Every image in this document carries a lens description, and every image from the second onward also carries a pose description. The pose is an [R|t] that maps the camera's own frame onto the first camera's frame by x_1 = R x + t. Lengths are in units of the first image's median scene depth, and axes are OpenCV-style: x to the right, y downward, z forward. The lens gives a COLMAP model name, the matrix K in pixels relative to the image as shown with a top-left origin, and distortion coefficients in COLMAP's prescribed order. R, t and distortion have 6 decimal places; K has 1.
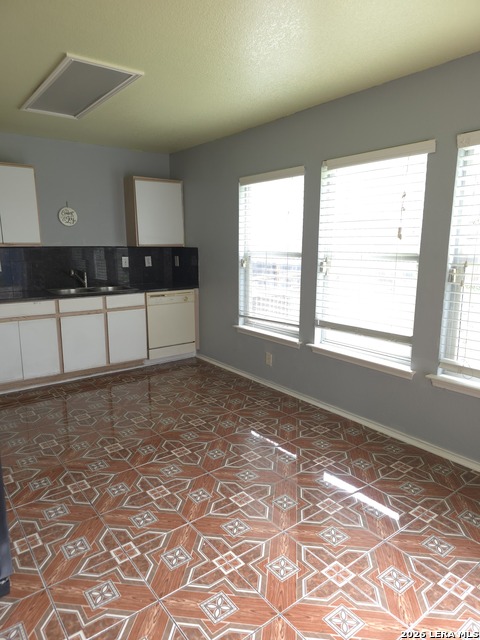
lens RADIAL K [[429.6, 0, 240.4], [0, 429.6, 319.1], [0, 0, 1]] dist [0.058986, -0.042949]
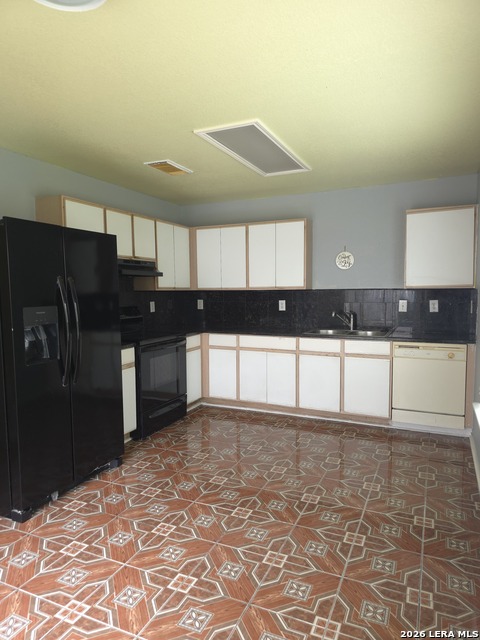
lens RADIAL K [[429.6, 0, 242.3], [0, 429.6, 321.3], [0, 0, 1]] dist [0.058986, -0.042949]
pose [[0.466836, 0.065826, -0.881891, 0.452250], [-0.147223, 0.989095, -0.004106, -0.060684], [0.872003, 0.131752, 0.471436, 0.369505]]
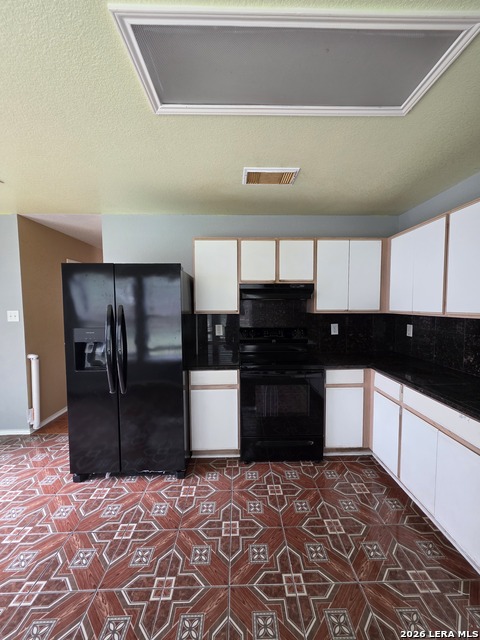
lens RADIAL K [[256.8, 0, 241.1], [0, 256.8, 318.9], [0, 0, 1]] dist [0.005232, 0.000291]
pose [[-0.595156, 0.052468, -0.801896, -0.029731], [-0.135504, 0.977026, 0.164496, -0.179159], [0.792104, 0.206561, -0.574373, 0.918047]]
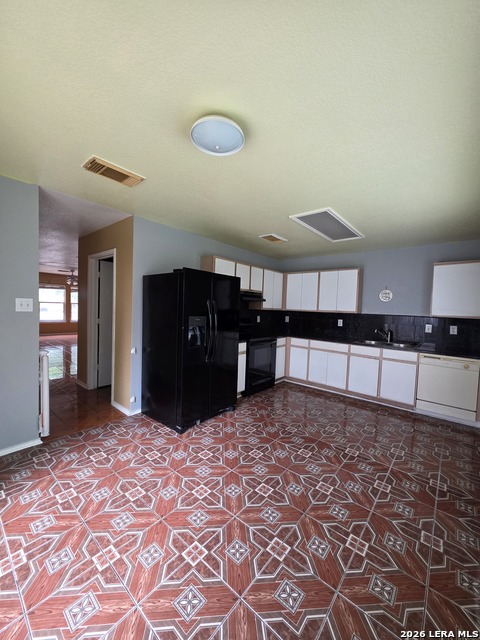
lens RADIAL K [[256.8, 0, 244.3], [0, 256.8, 318.3], [0, 0, 1]] dist [0.005232, 0.000291]
pose [[0.214322, 0.050741, -0.975444, 0.445122], [-0.208118, 0.978090, 0.005152, -0.064631], [0.954334, 0.201904, 0.220187, 0.378171]]
